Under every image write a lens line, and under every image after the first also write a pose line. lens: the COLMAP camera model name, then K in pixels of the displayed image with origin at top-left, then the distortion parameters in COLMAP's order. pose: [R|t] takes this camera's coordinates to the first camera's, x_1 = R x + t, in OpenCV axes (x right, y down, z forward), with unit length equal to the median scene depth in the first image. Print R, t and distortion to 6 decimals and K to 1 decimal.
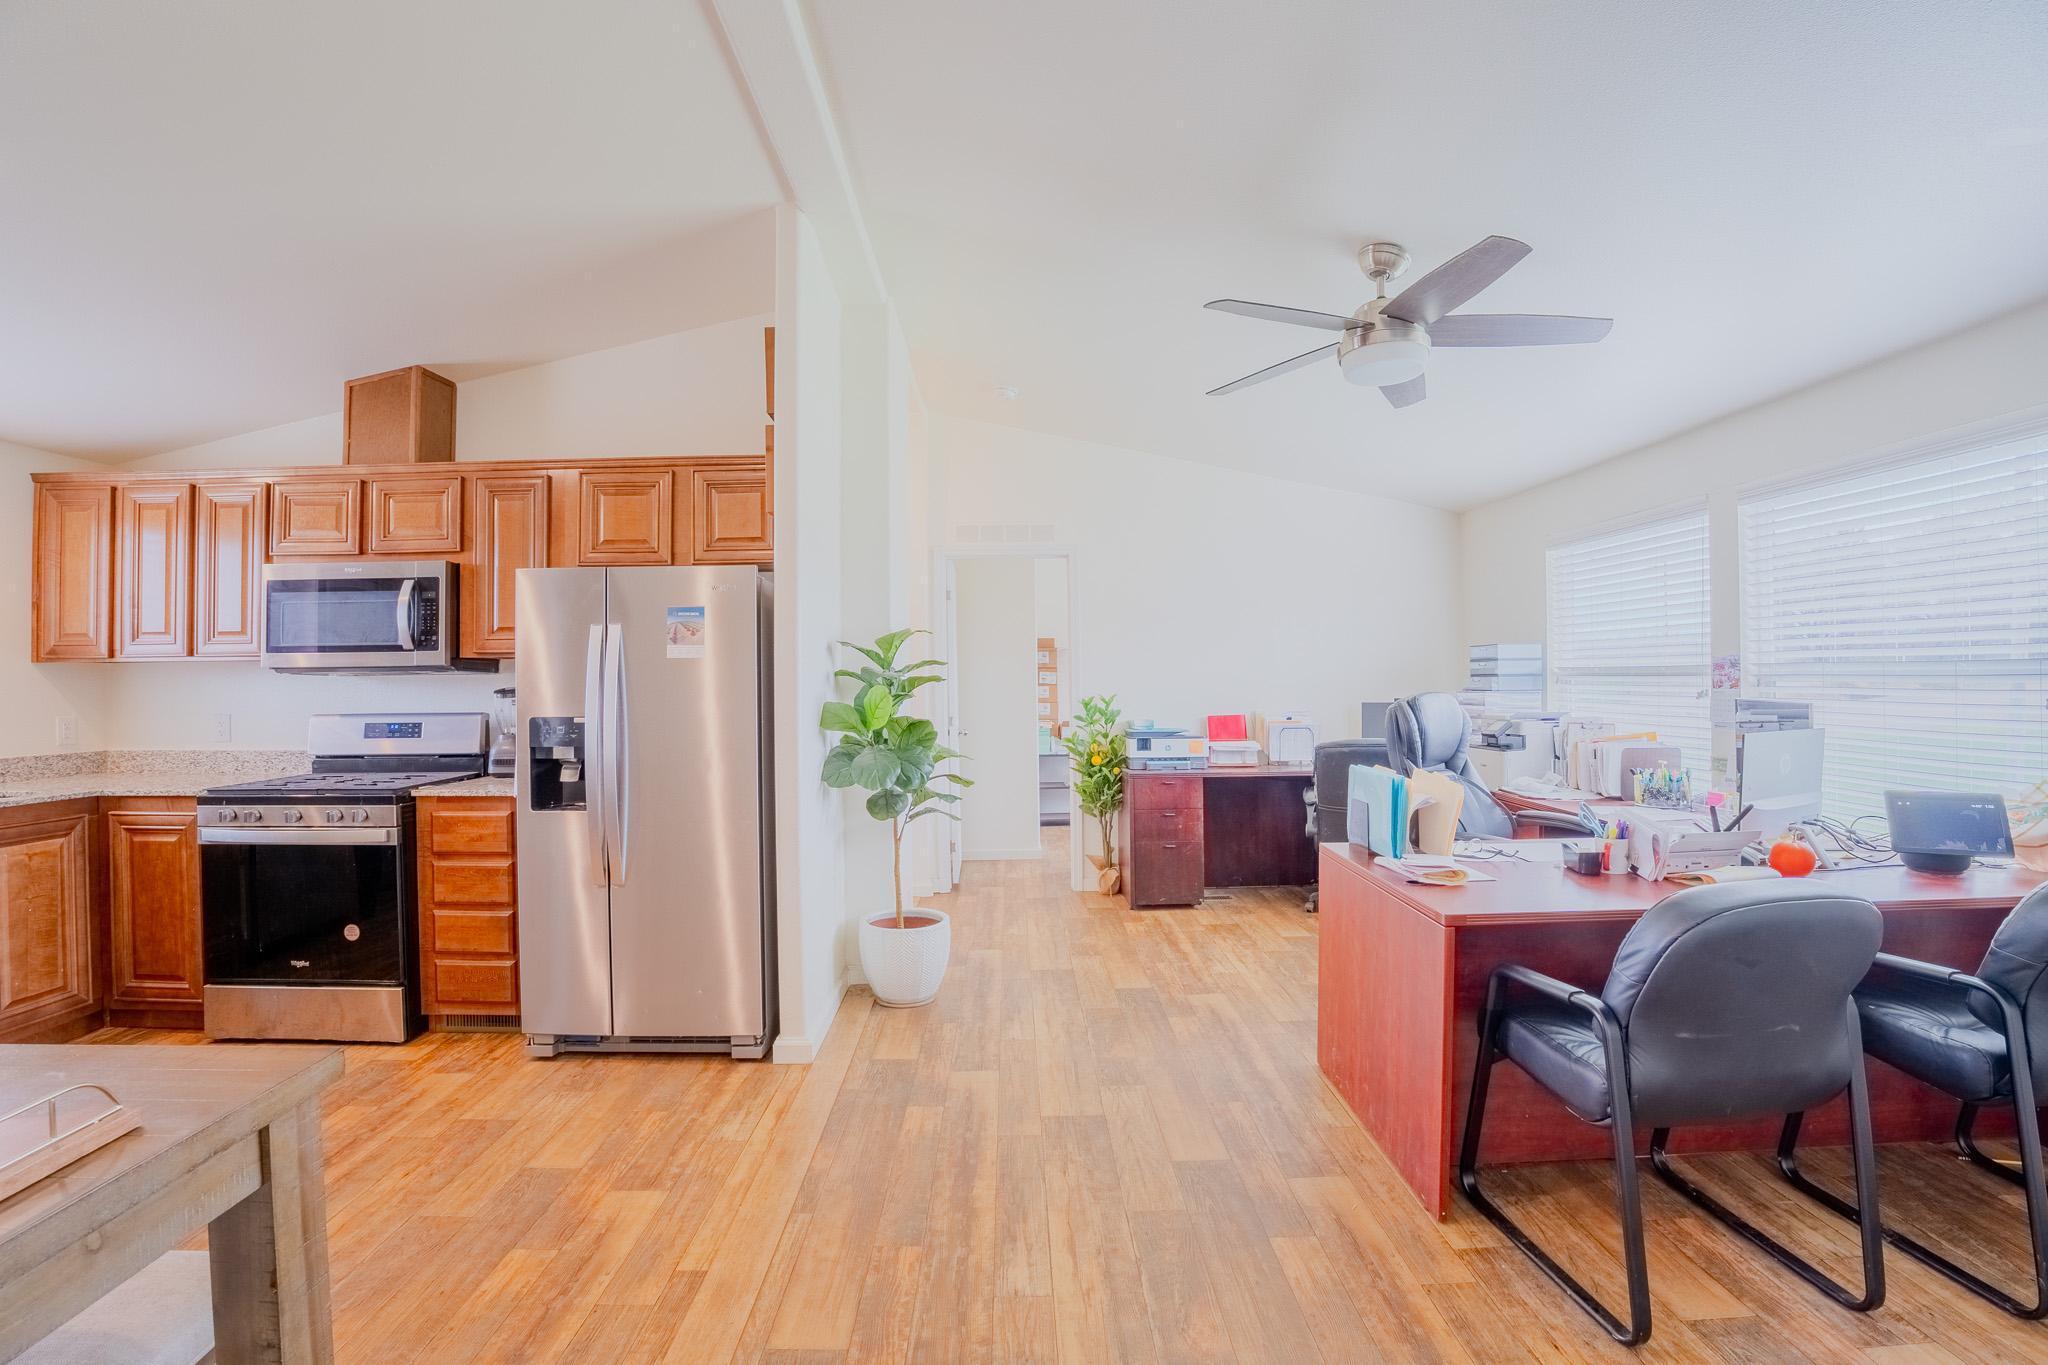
lens RADIAL K [[910.1, 0, 1024.0], [0, 910.1, 682.5], [0, 0, 1]] dist [-0.077611, 0.021833]
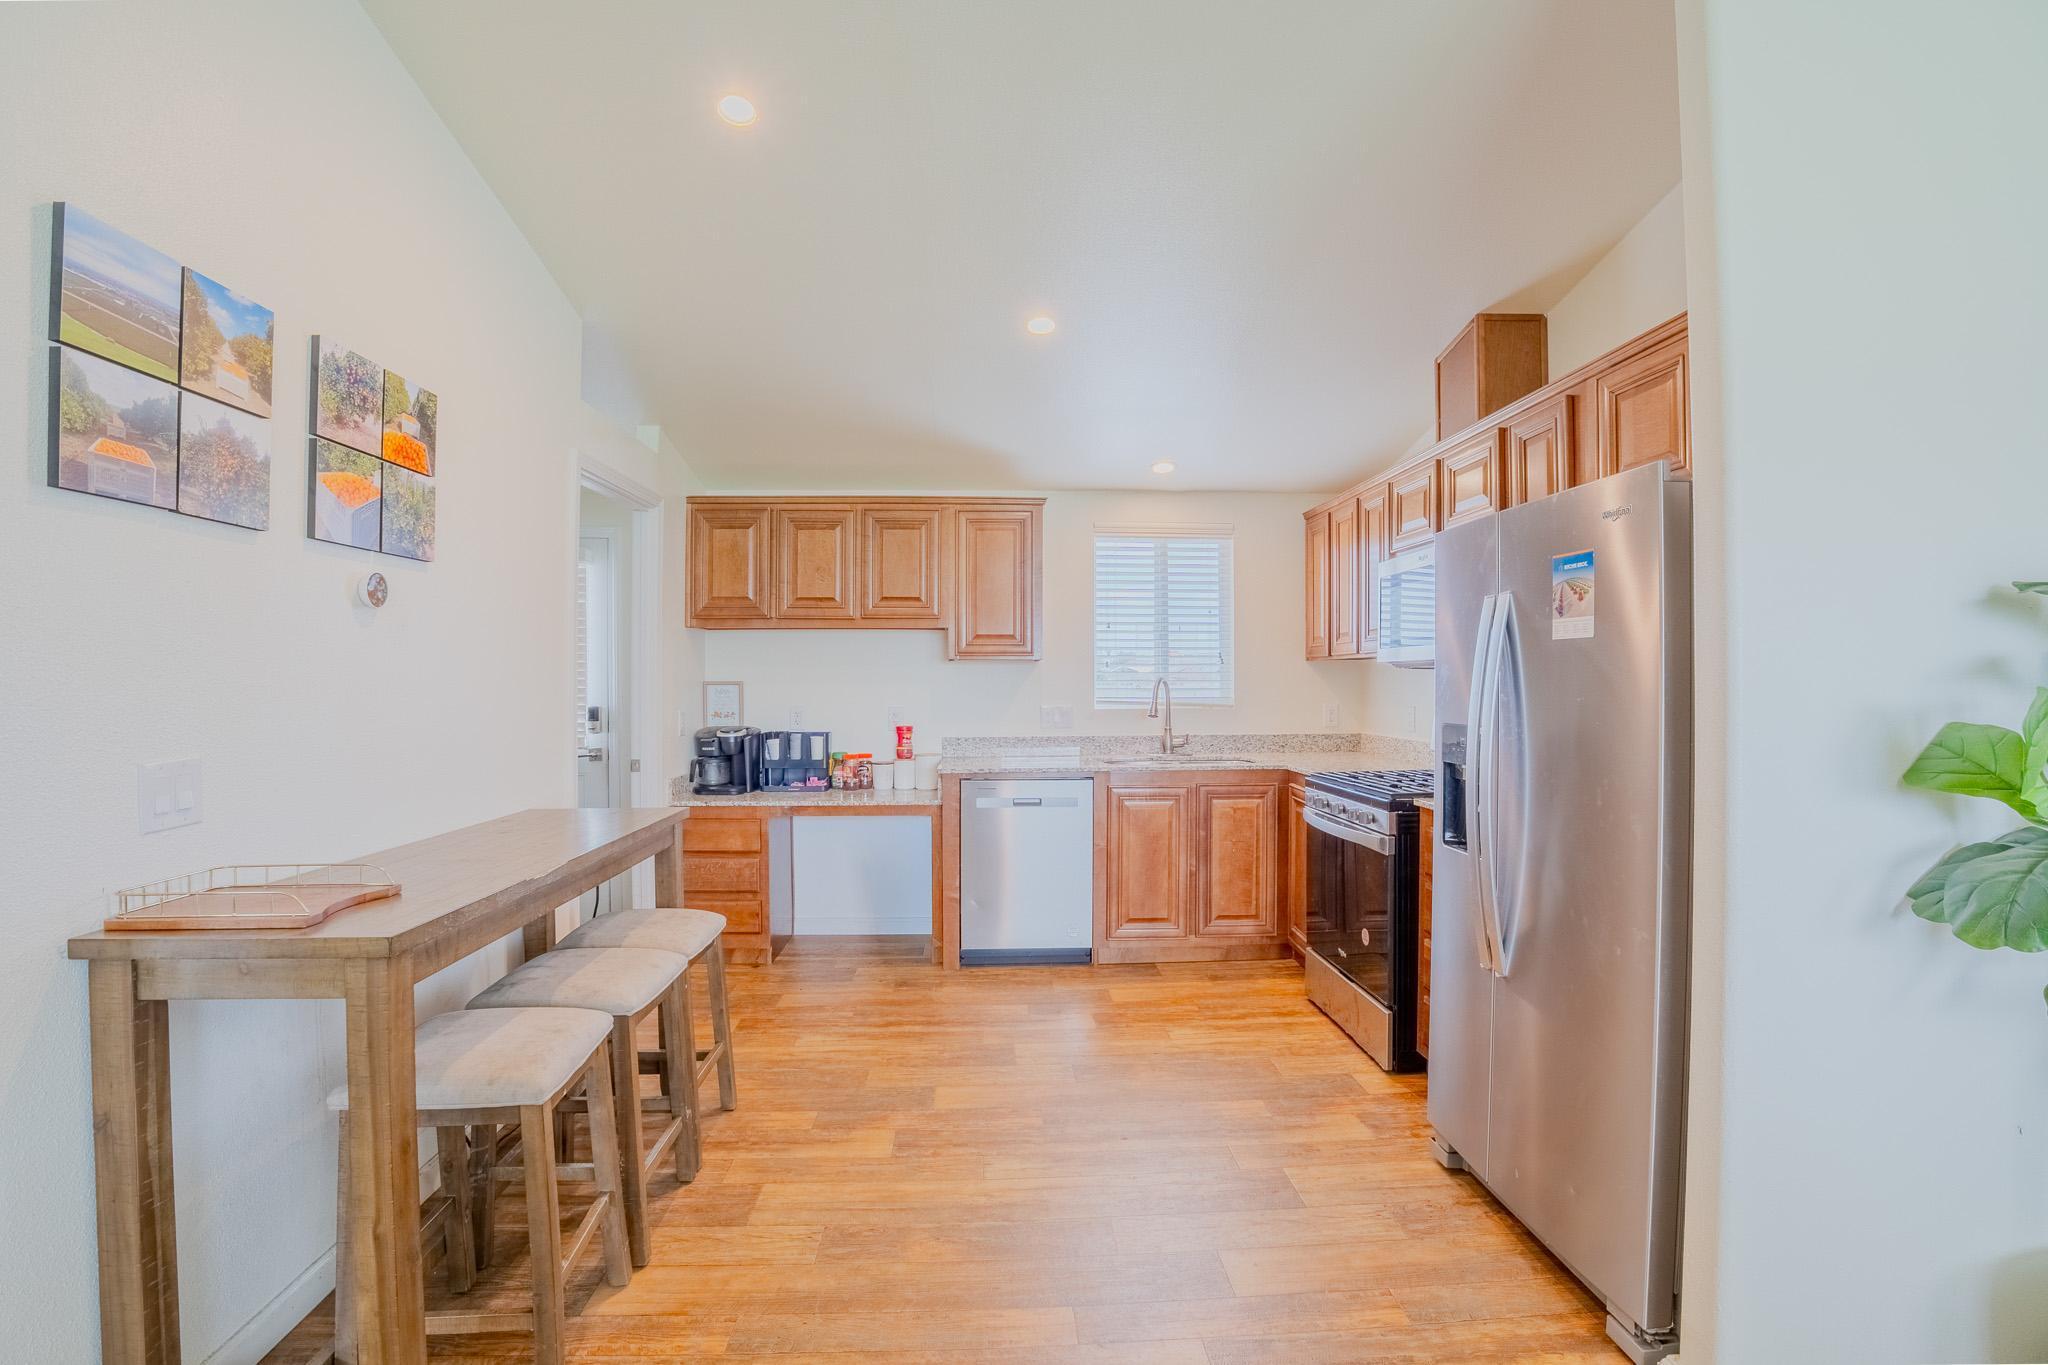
lens RADIAL K [[910.1, 0, 1024.0], [0, 910.1, 682.5], [0, 0, 1]] dist [-0.077611, 0.021833]
pose [[0.038508, 0.007661, -0.999229, 0.180248], [0.003899, 0.999962, 0.007817, -0.003315], [0.999251, -0.004197, 0.038476, 0.525657]]
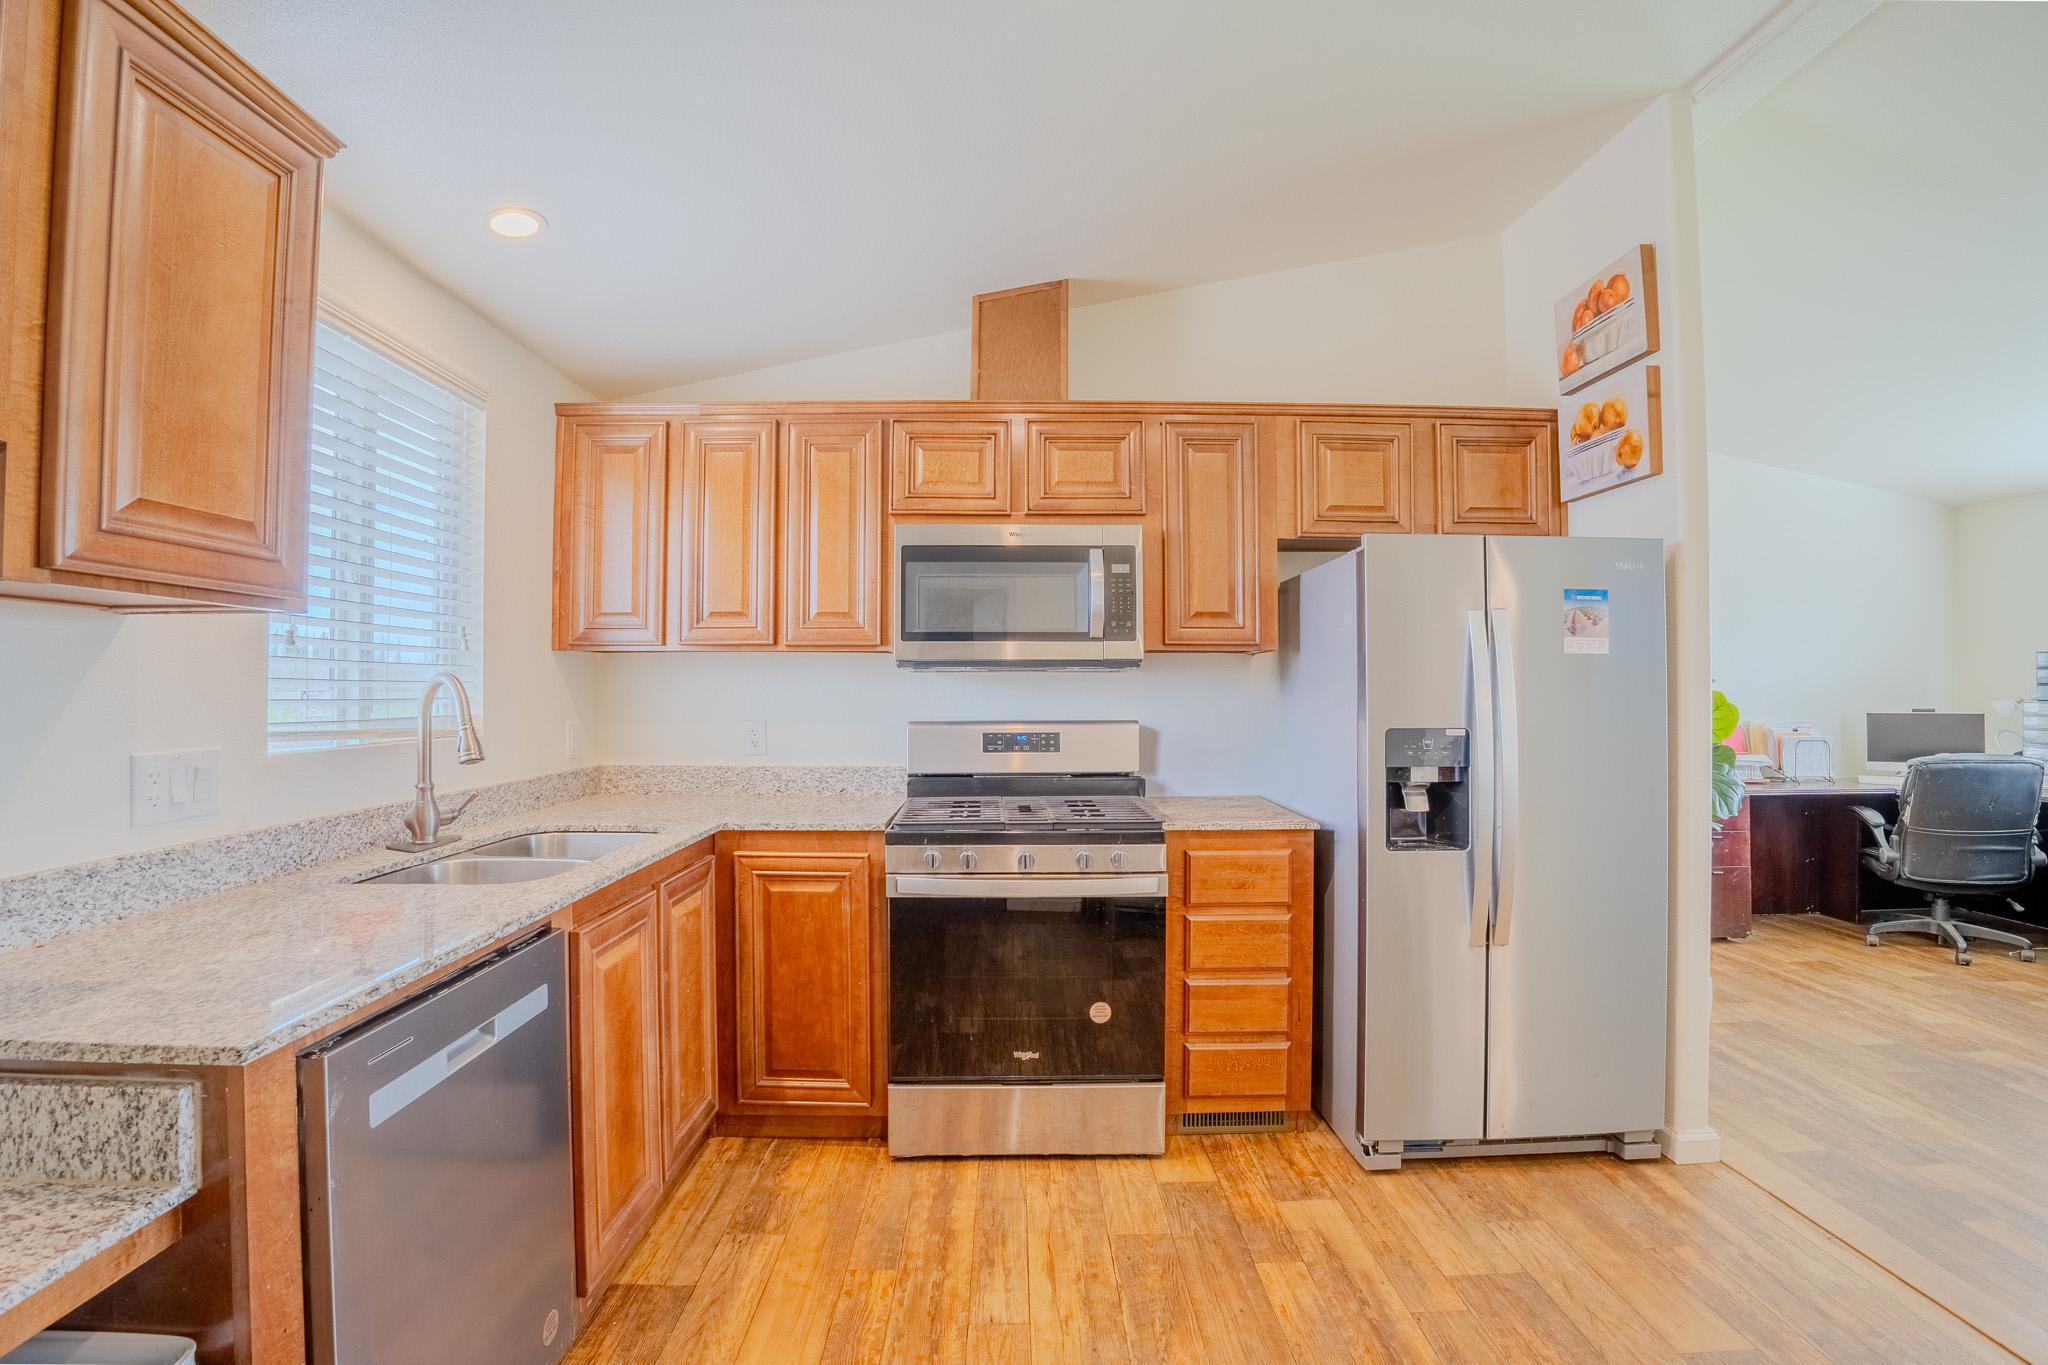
lens RADIAL K [[929.6, 0, 989.9], [0, 929.6, 675.8], [0, 0, 1]] dist [-0.049617, 0.000284]
pose [[0.999950, 0.008973, 0.004409, -0.779198], [-0.008931, 0.999915, -0.009456, 0.003659], [-0.004493, 0.009416, 0.999946, 0.177785]]
